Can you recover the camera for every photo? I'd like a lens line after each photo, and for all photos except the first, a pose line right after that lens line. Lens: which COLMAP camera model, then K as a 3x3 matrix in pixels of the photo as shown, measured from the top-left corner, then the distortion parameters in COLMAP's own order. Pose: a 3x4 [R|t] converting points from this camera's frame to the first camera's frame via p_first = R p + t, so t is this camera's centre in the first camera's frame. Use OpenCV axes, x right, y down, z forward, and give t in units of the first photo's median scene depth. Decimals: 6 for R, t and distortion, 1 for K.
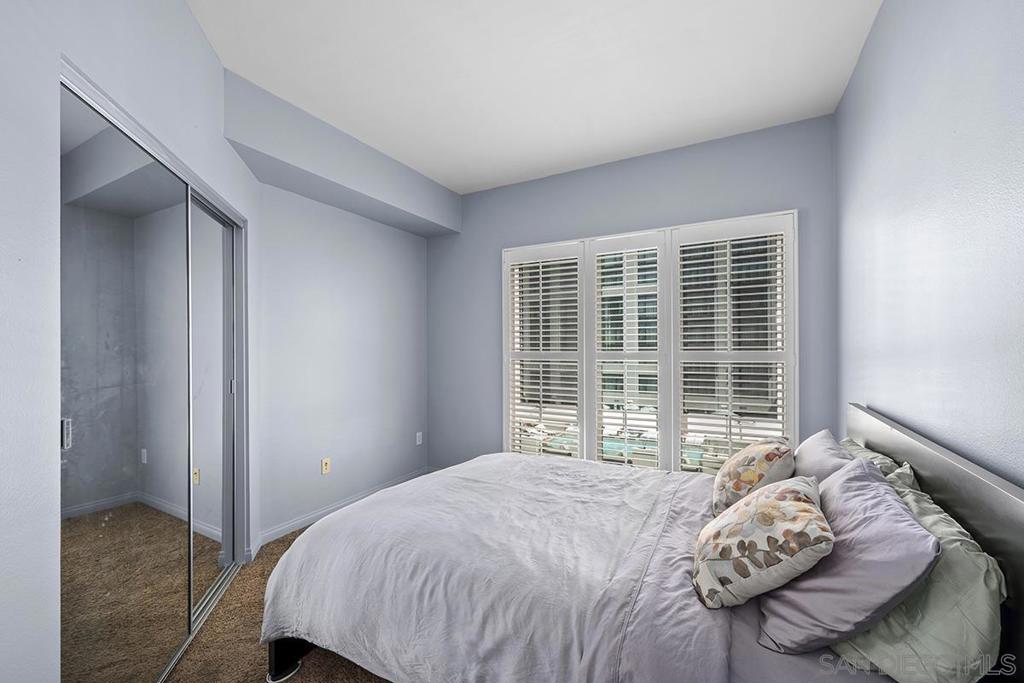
lens RADIAL K [[410.3, 0, 513.1], [0, 410.3, 342.7], [0, 0, 1]] dist [0.001036, 0.000266]
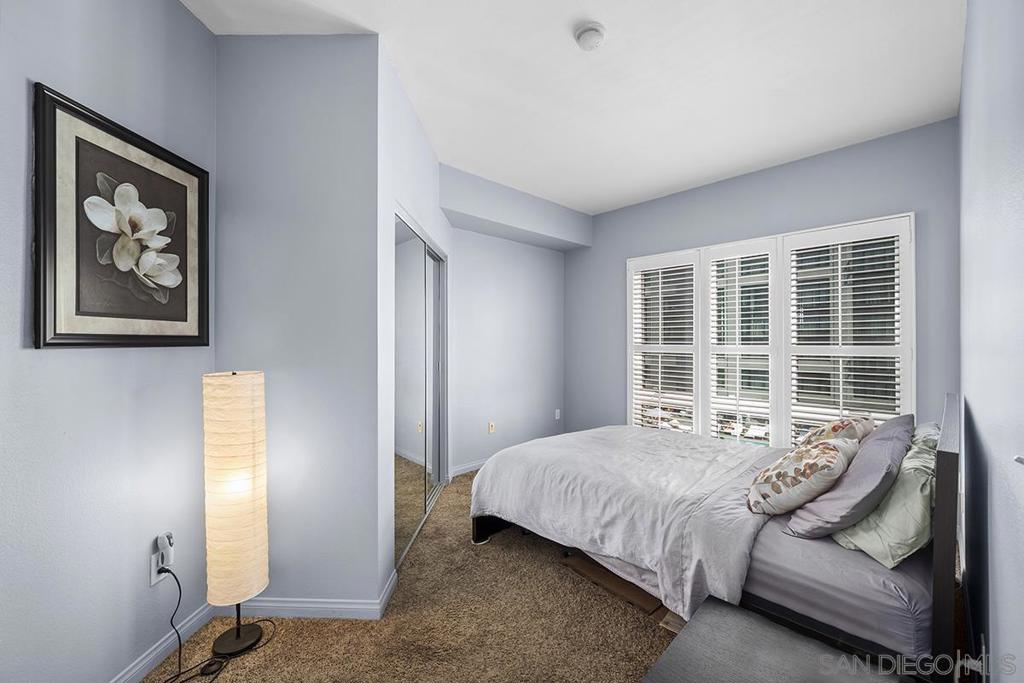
lens RADIAL K [[402.1, 0, 512.0], [0, 402.1, 341.5], [0, 0, 1]] dist [0.000593, 0.000126]
pose [[0.947965, 0.004158, -0.318346, 0.080125], [-0.000017, 0.999915, 0.013010, -0.010374], [0.318373, -0.012328, 0.947885, -0.586047]]
